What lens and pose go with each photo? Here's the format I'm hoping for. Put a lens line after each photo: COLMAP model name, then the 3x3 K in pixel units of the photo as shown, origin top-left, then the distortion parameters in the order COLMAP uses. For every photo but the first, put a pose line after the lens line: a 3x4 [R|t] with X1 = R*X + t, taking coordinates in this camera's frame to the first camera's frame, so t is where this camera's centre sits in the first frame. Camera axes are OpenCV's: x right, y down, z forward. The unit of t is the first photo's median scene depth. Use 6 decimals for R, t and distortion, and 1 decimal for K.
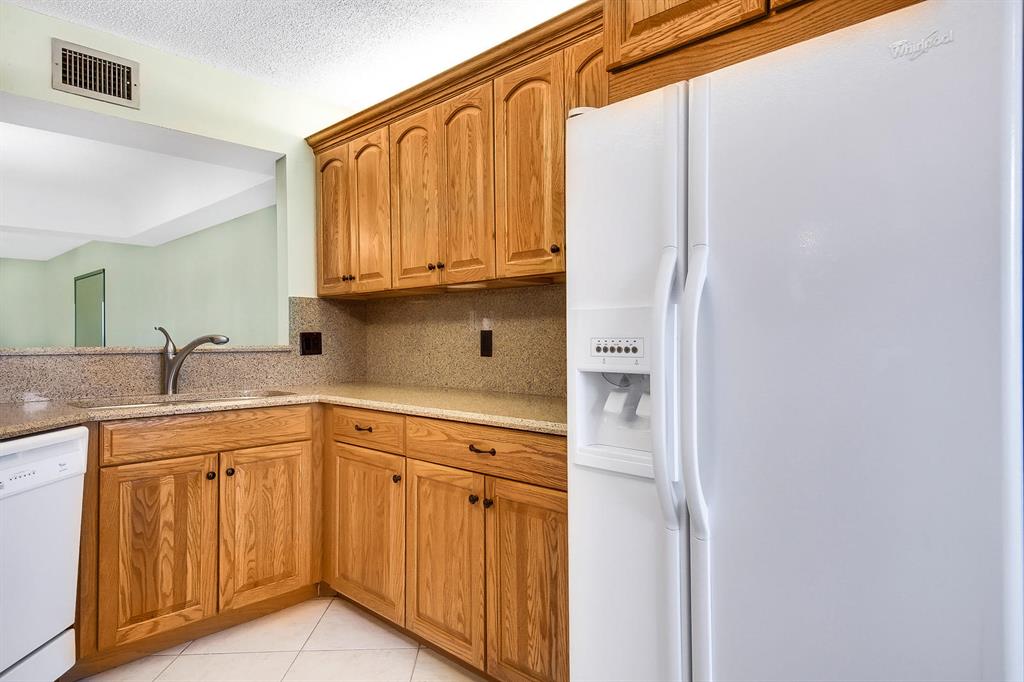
lens RADIAL K [[615.7, 0, 511.6], [0, 615.7, 341.0], [0, 0, 1]] dist [0.000998, 0.000038]
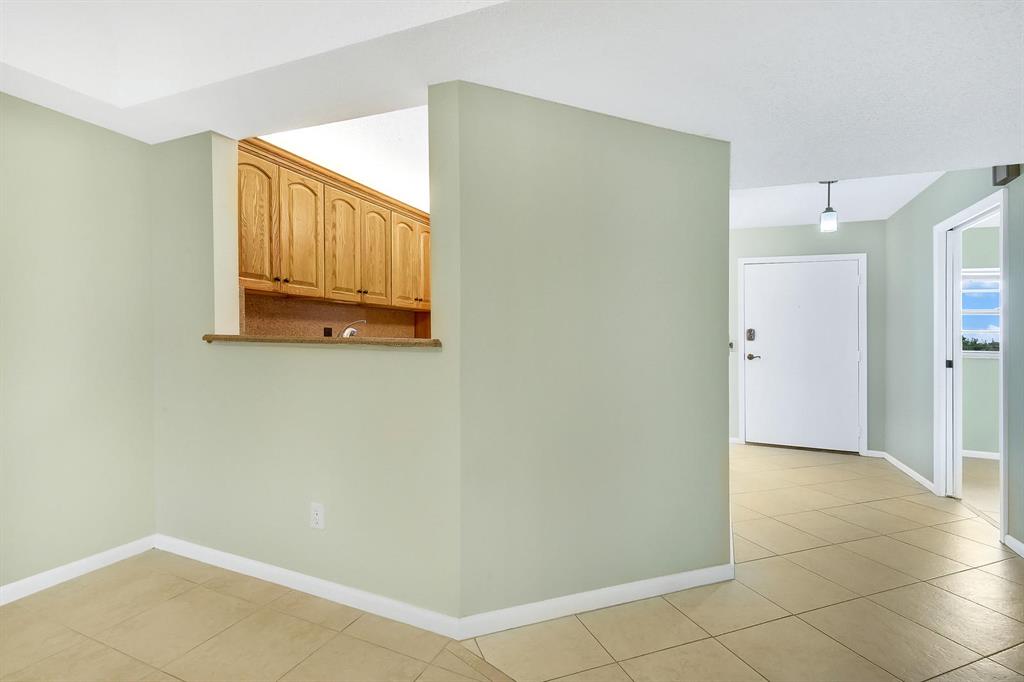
lens RADIAL K [[471.8, 0, 512.8], [0, 471.8, 341.6], [0, 0, 1]] dist [-0.000589, -0.000233]
pose [[-0.365272, 0.001047, 0.930900, -1.680531], [0.001976, 0.999998, -0.000349, 0.024948], [-0.930899, 0.001712, -0.365273, 1.198393]]
